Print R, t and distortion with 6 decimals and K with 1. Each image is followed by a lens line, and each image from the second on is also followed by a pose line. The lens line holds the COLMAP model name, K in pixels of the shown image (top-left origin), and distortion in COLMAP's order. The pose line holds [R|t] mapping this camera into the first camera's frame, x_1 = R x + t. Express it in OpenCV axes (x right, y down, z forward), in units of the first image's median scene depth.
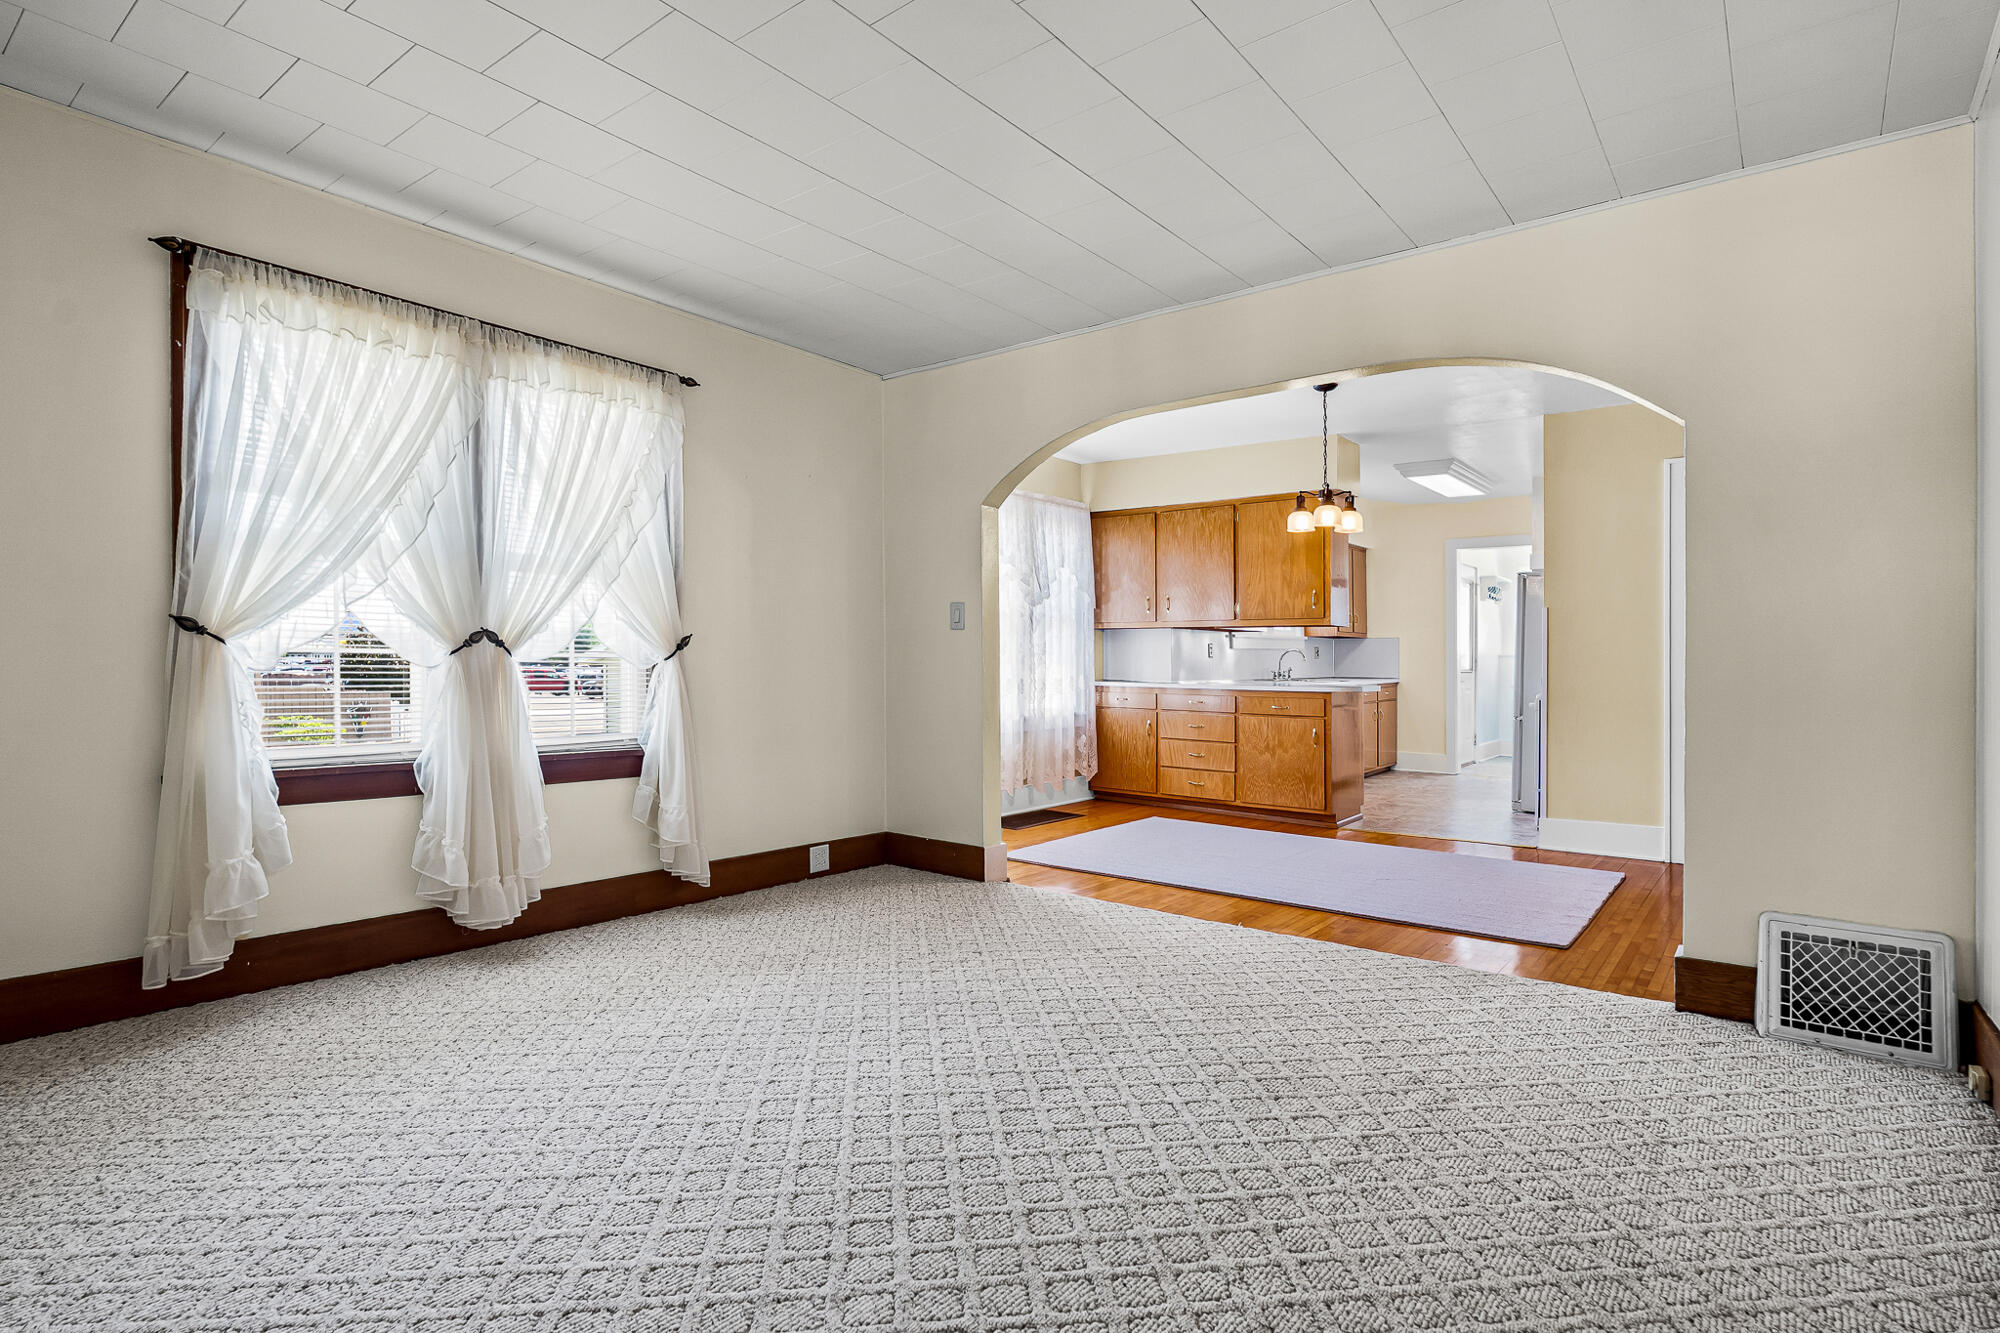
lens RADIAL K [[1003.8, 0, 1008.1], [0, 1003.8, 633.7], [0, 0, 1]] dist [0.006008, 0.000283]
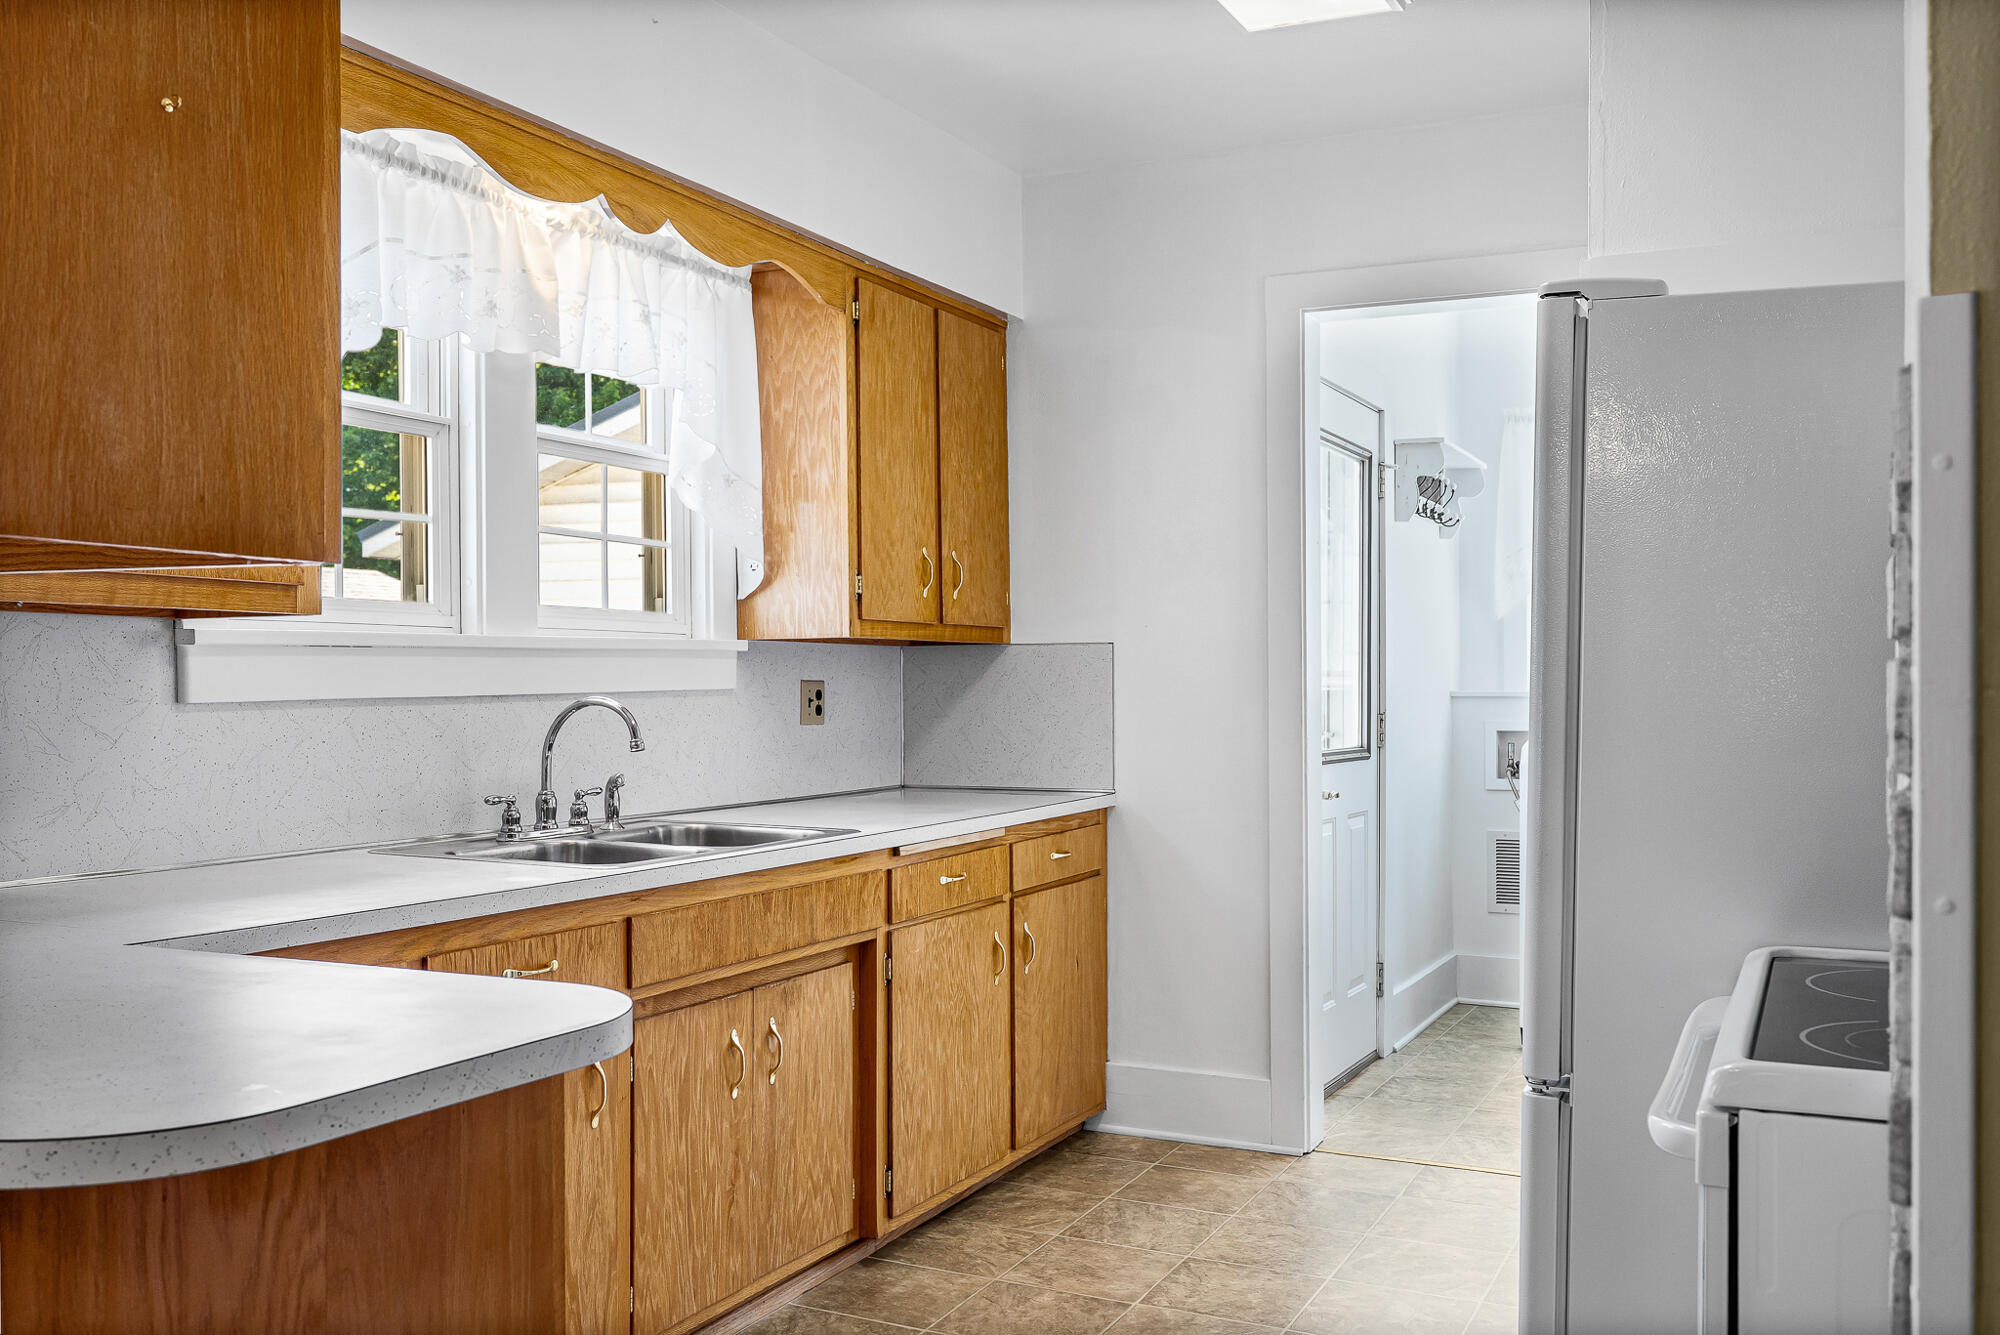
lens RADIAL K [[1819.2, 0, 1007.3], [0, 1819.2, 654.3], [0, 0, 1]] dist [-0.017625, 0.007329]
pose [[0.977793, -0.002789, 0.209552, 0.348701], [0.000457, 0.999937, 0.011172, 0.001605], [-0.209570, -0.010828, 0.977734, 0.707345]]
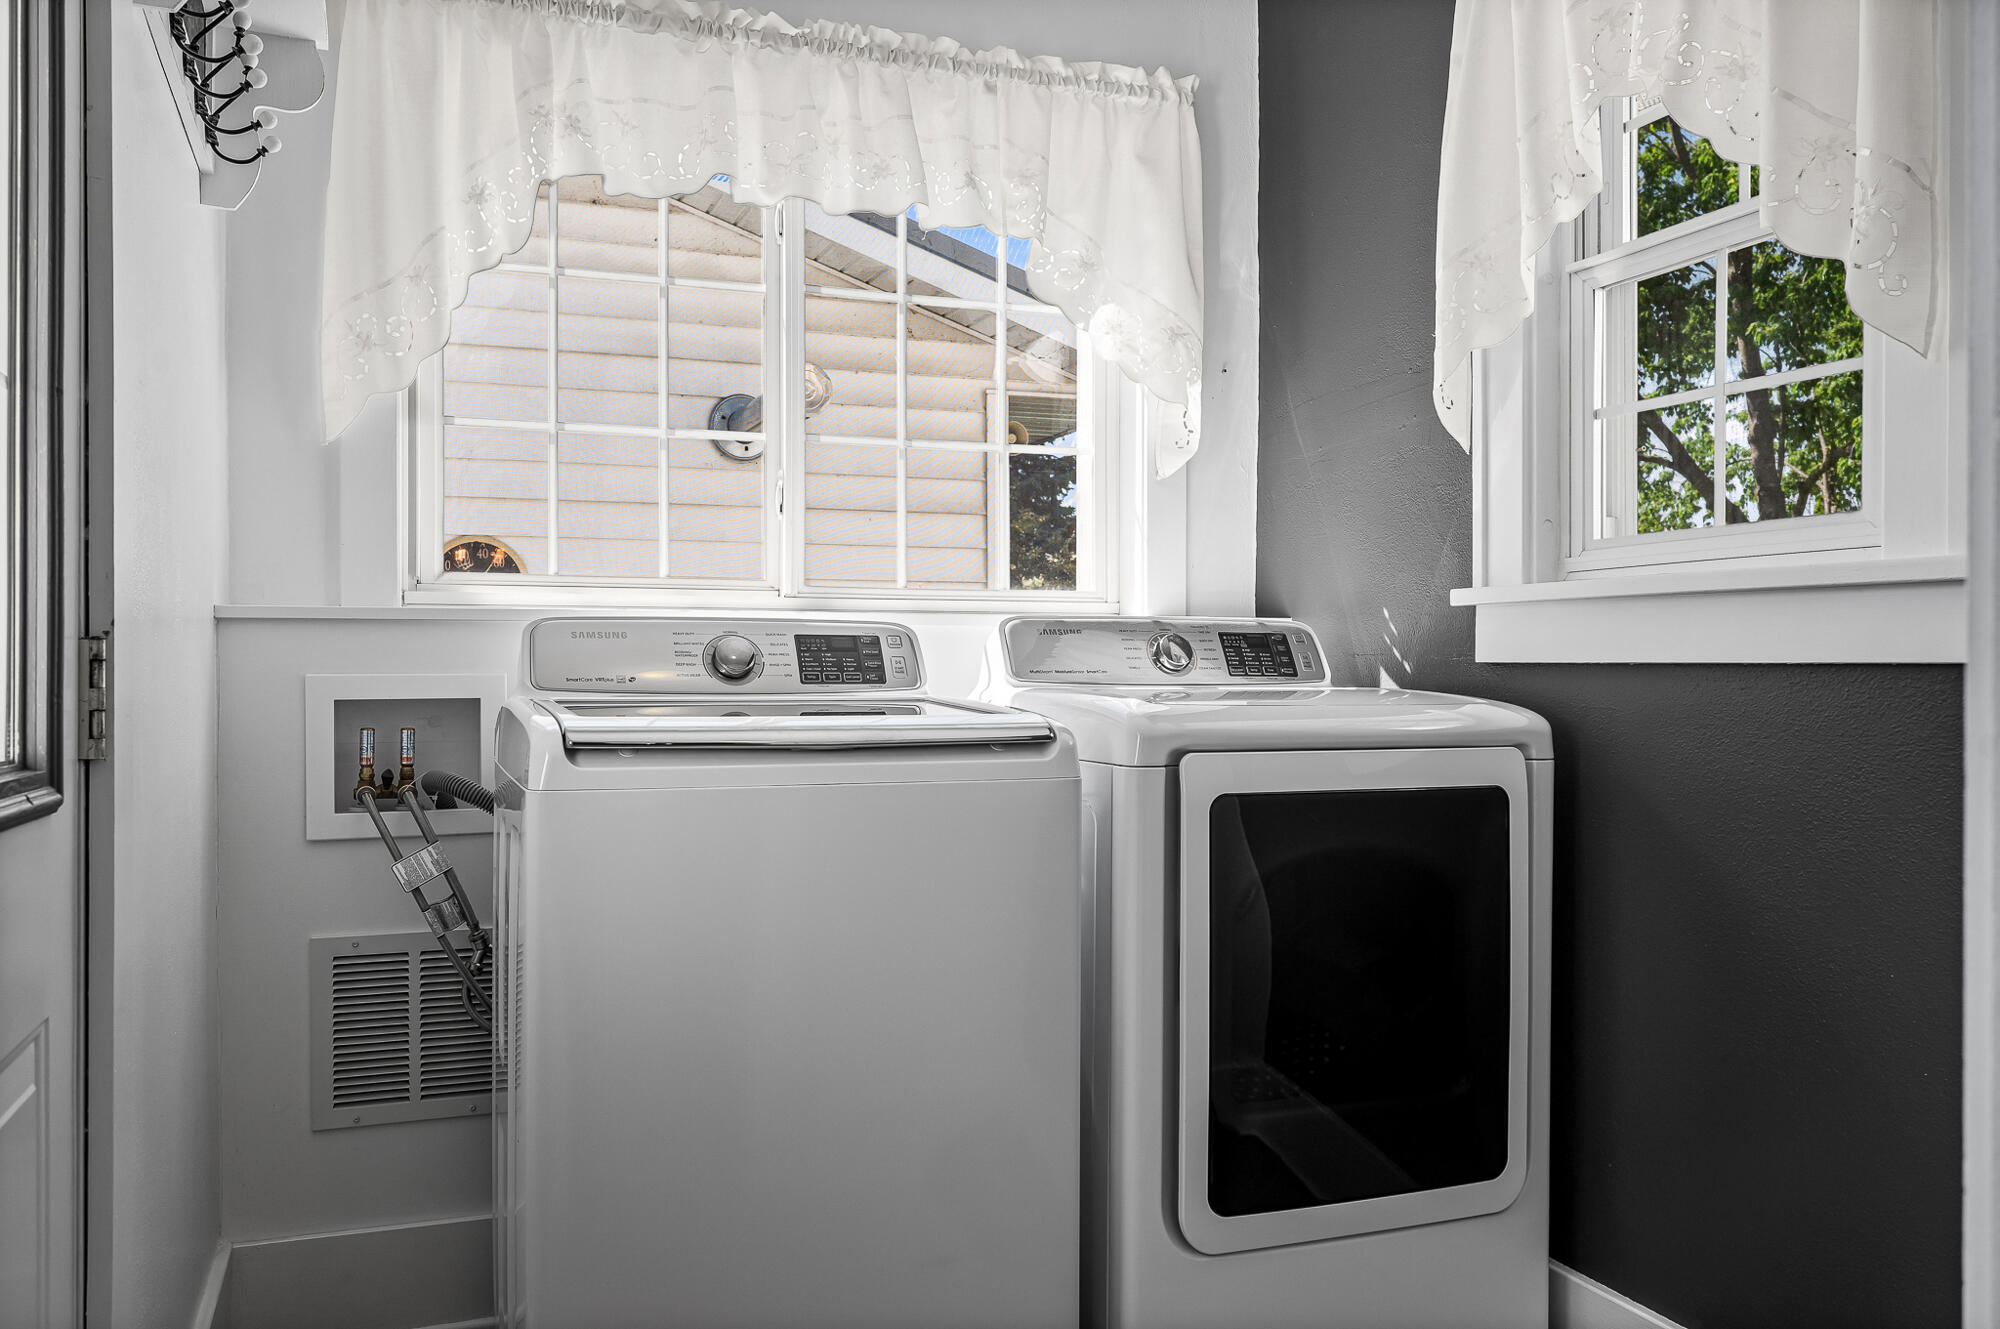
lens RADIAL K [[1593.7, 0, 1001.5], [0, 1593.7, 664.7], [0, 0, 1]] dist [-0.000856, -0.000063]
pose [[0.524235, -0.009156, 0.851524, 0.571577], [-0.017261, 0.999622, 0.021376, 0.034128], [-0.851399, -0.025904, 0.523879, 1.260675]]
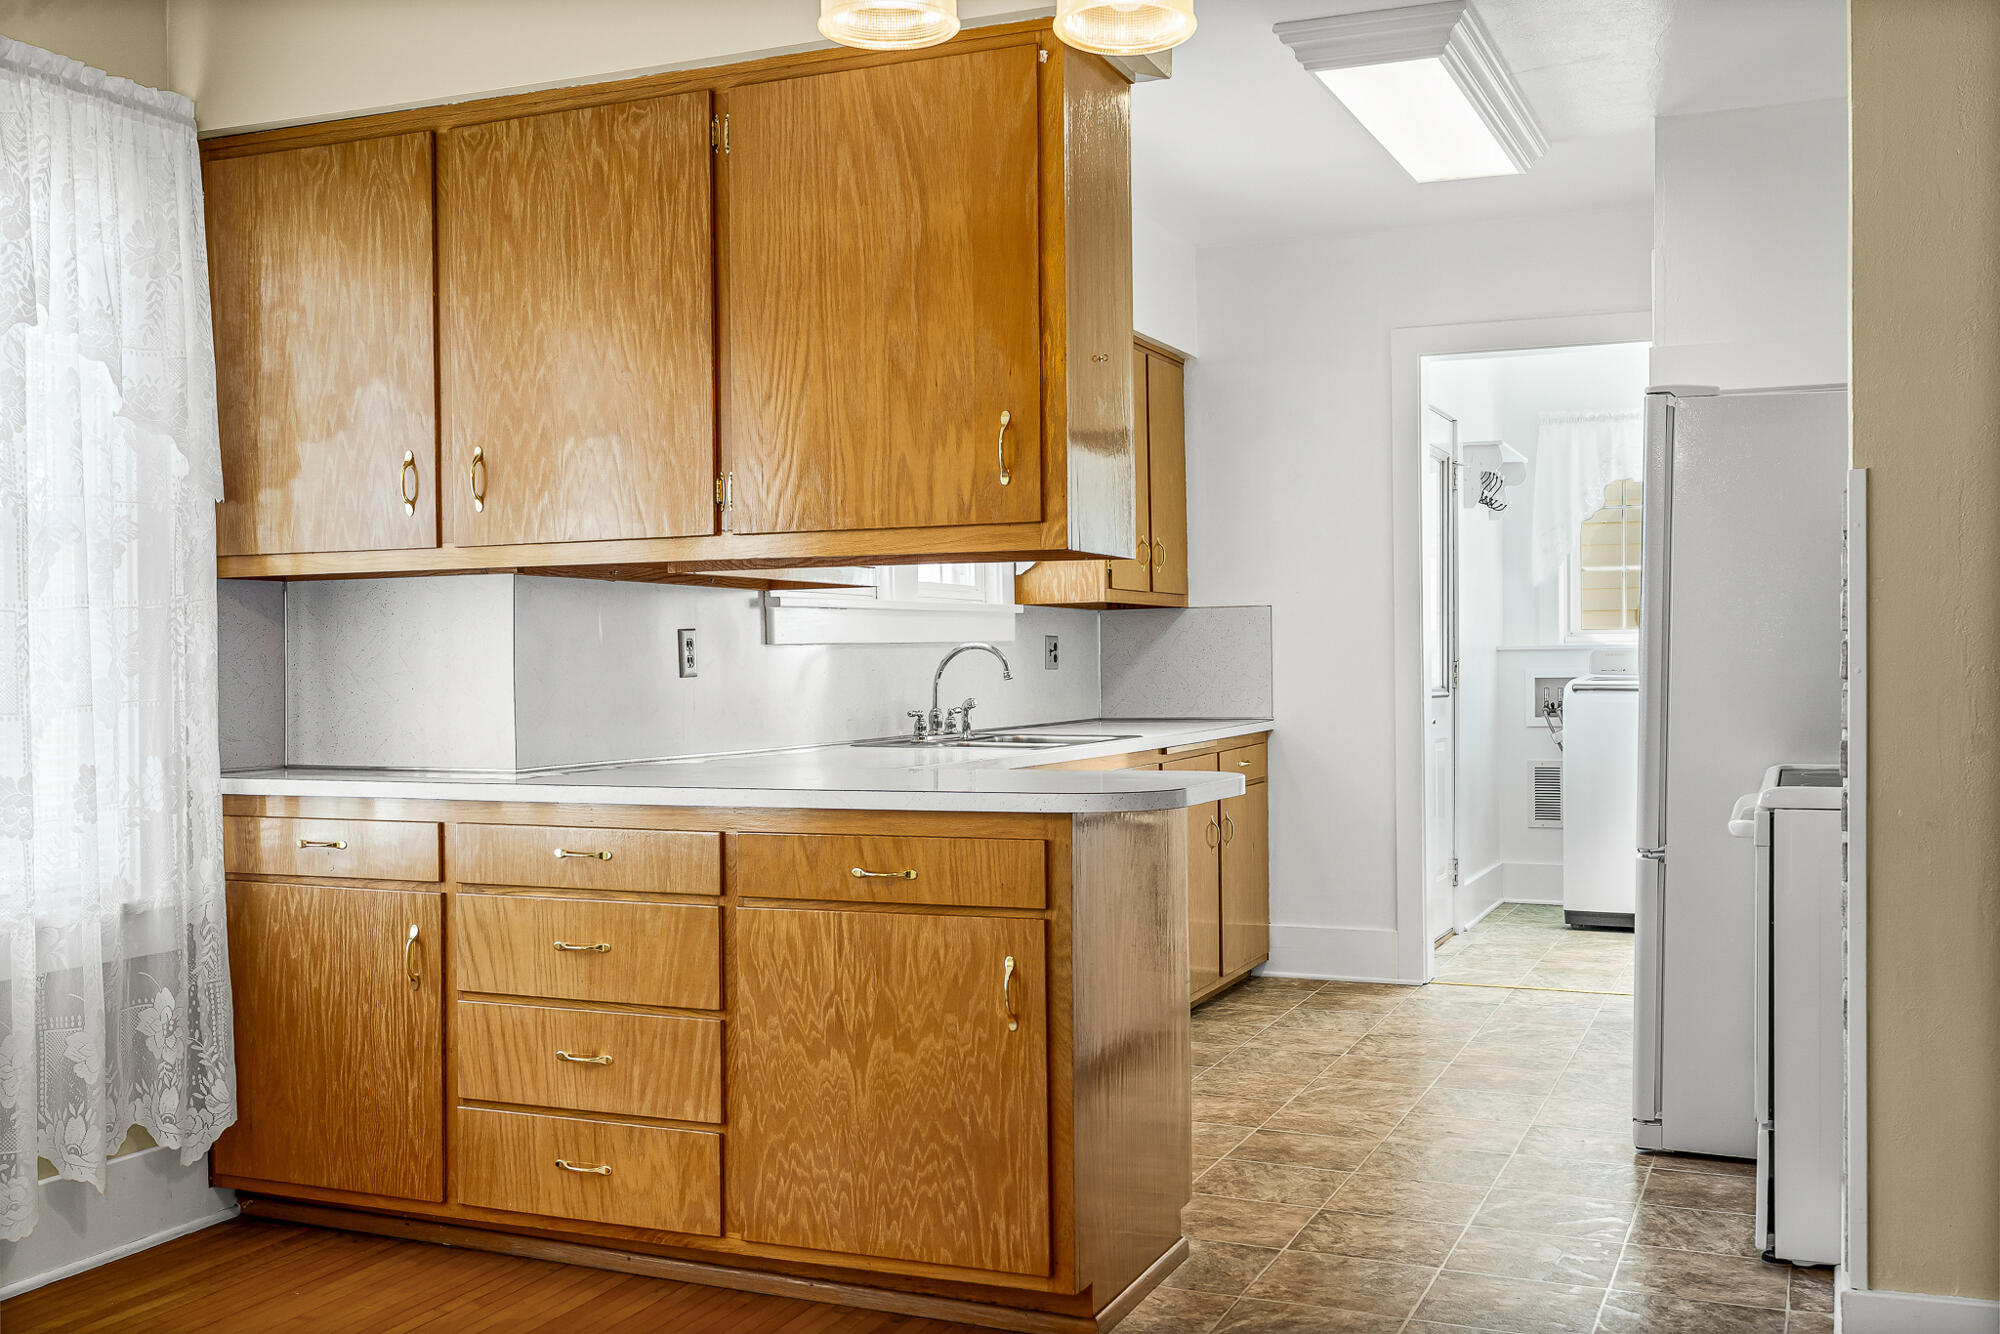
lens RADIAL K [[1993.6, 0, 999.1], [0, 1993.6, 680.4], [0, 0, 1]] dist [-0.020056, 0.000000]
pose [[0.967259, -0.019062, 0.253076, 0.155119], [0.010568, 0.999336, 0.034882, 0.006135], [-0.253573, -0.031066, 0.966817, 0.454283]]
